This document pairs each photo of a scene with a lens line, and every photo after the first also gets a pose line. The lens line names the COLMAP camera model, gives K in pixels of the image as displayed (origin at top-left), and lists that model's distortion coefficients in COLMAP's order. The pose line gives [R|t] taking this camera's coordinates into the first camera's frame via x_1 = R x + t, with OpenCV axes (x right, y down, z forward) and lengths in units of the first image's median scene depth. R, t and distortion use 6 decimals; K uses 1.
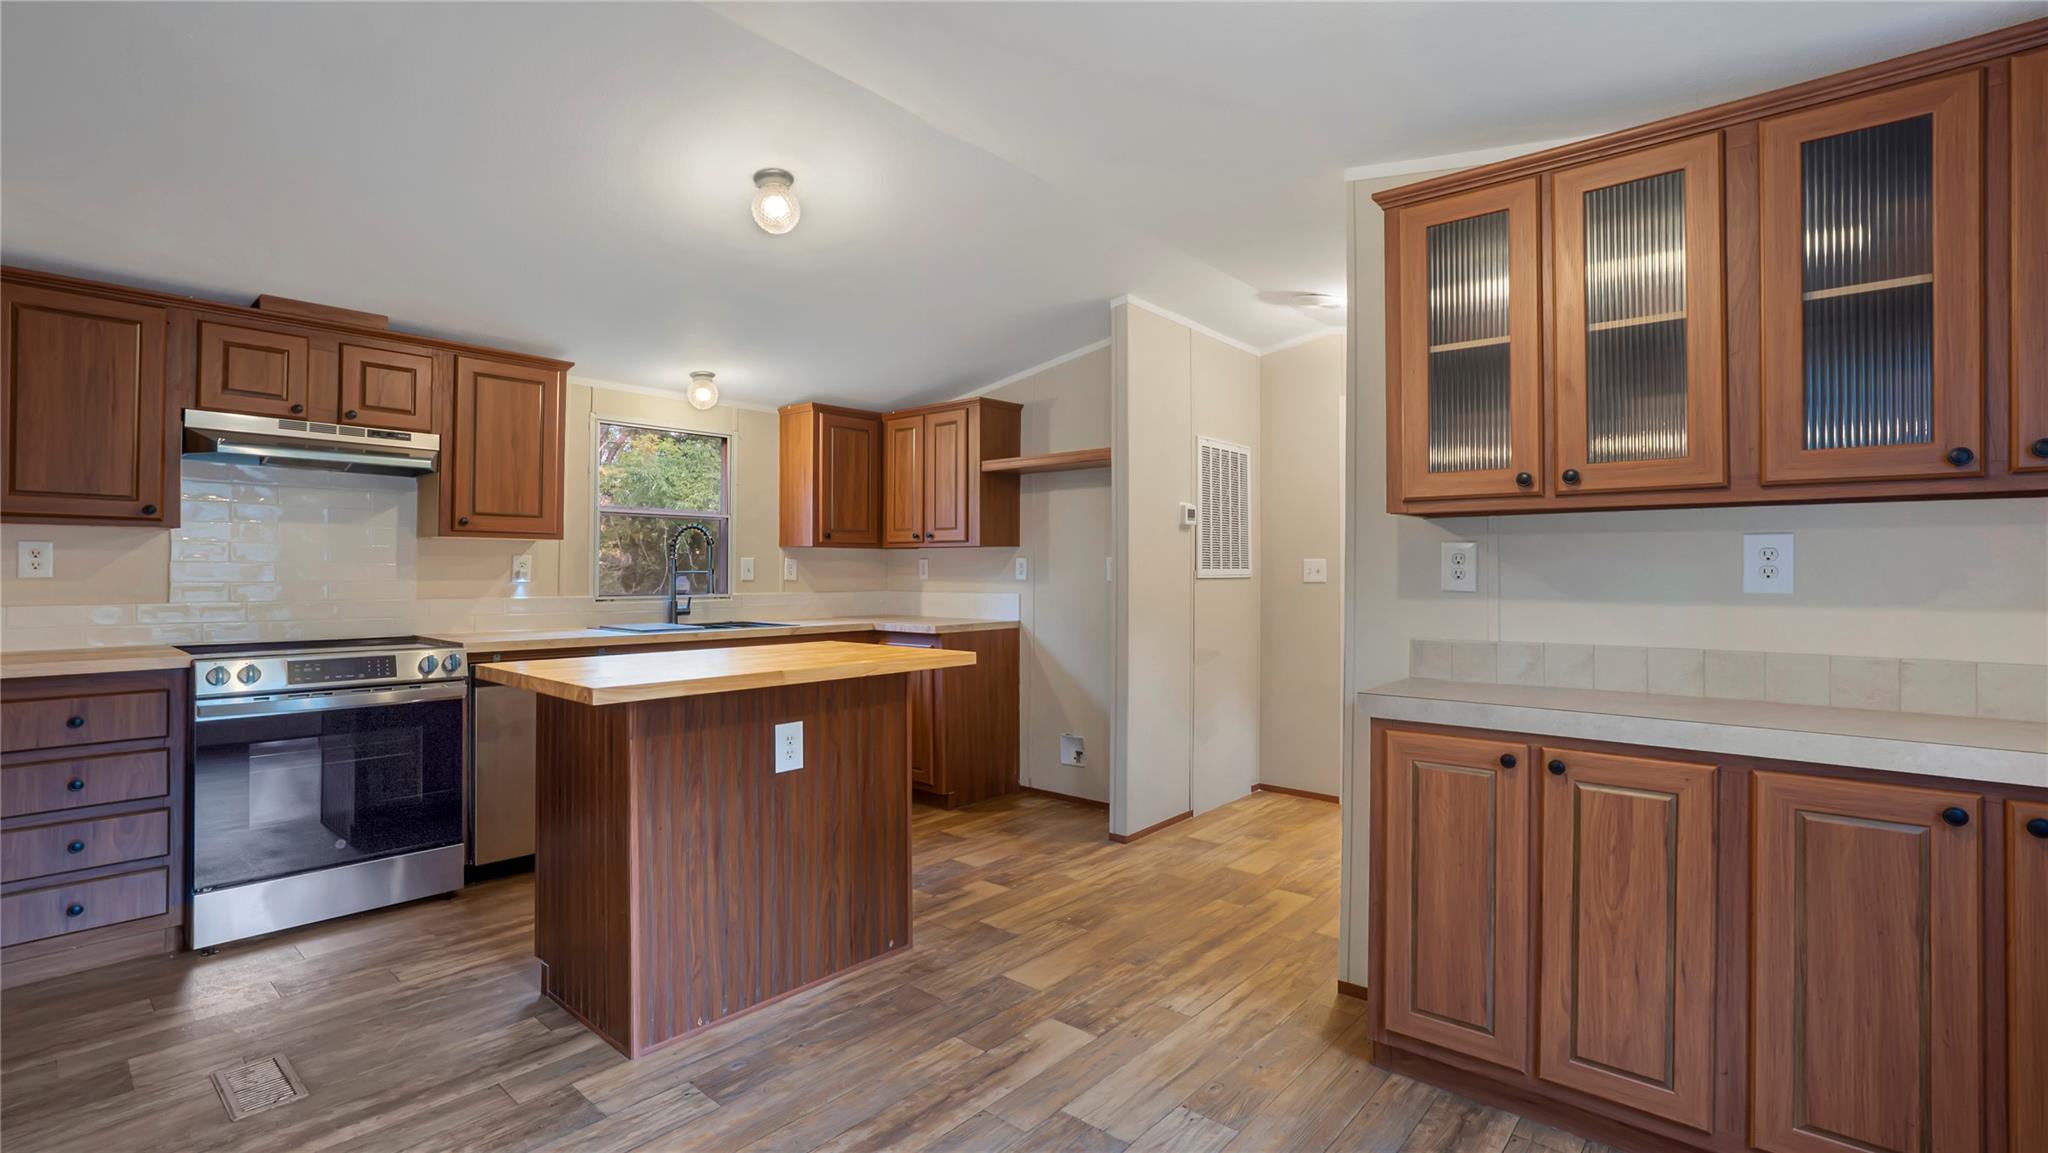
lens RADIAL K [[917.0, 0, 1024.0], [0, 917.0, 576.5], [0, 0, 1]] dist [-0.000926, -0.000159]
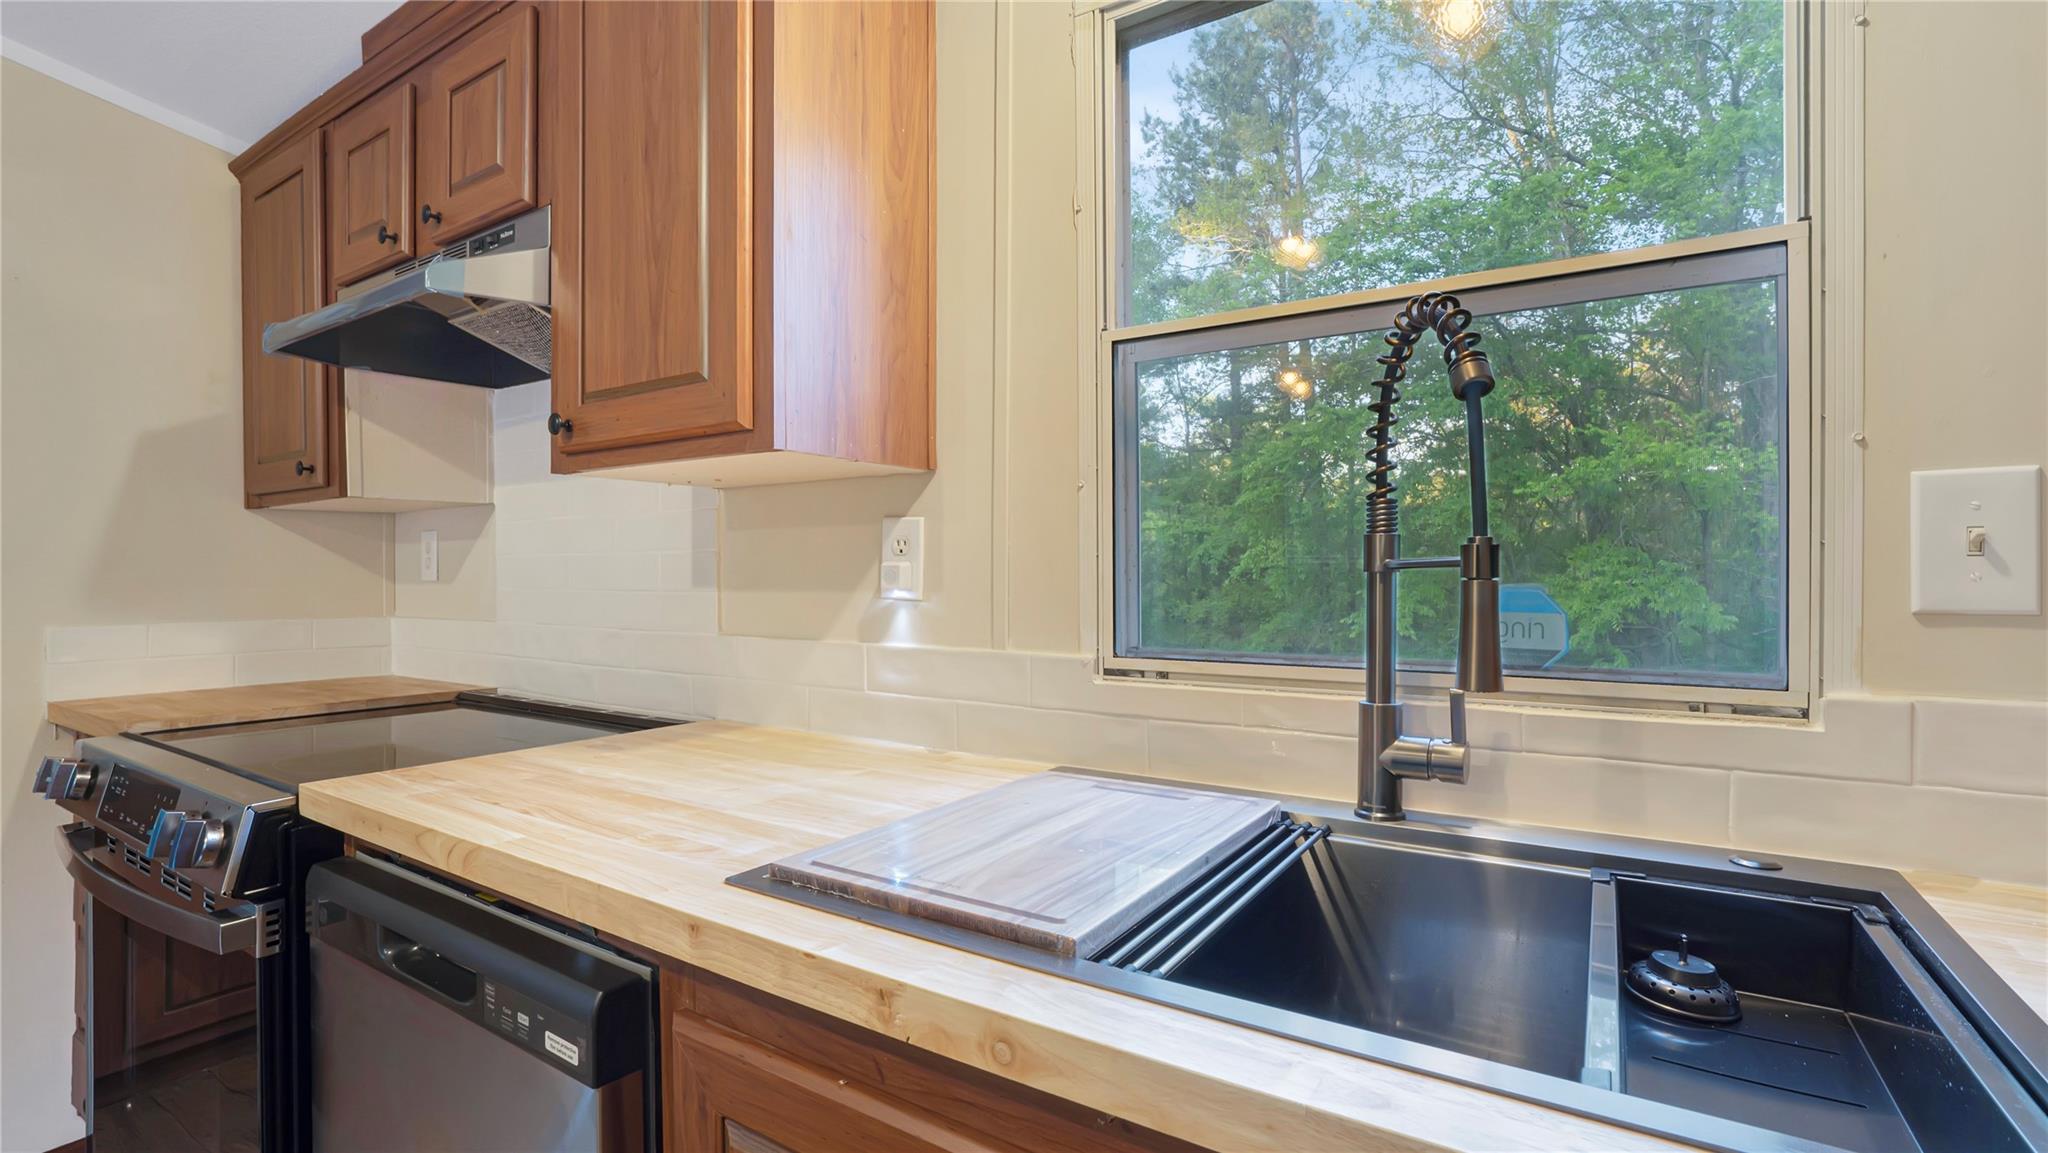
lens RADIAL K [[917.0, 0, 1024.0], [0, 917.0, 576.5], [0, 0, 1]] dist [-0.000926, -0.000159]
pose [[0.126649, 0.003349, -0.991942, -0.211529], [-0.006019, 0.999978, 0.002608, -0.003156], [0.991929, 0.005640, 0.126666, 1.001926]]
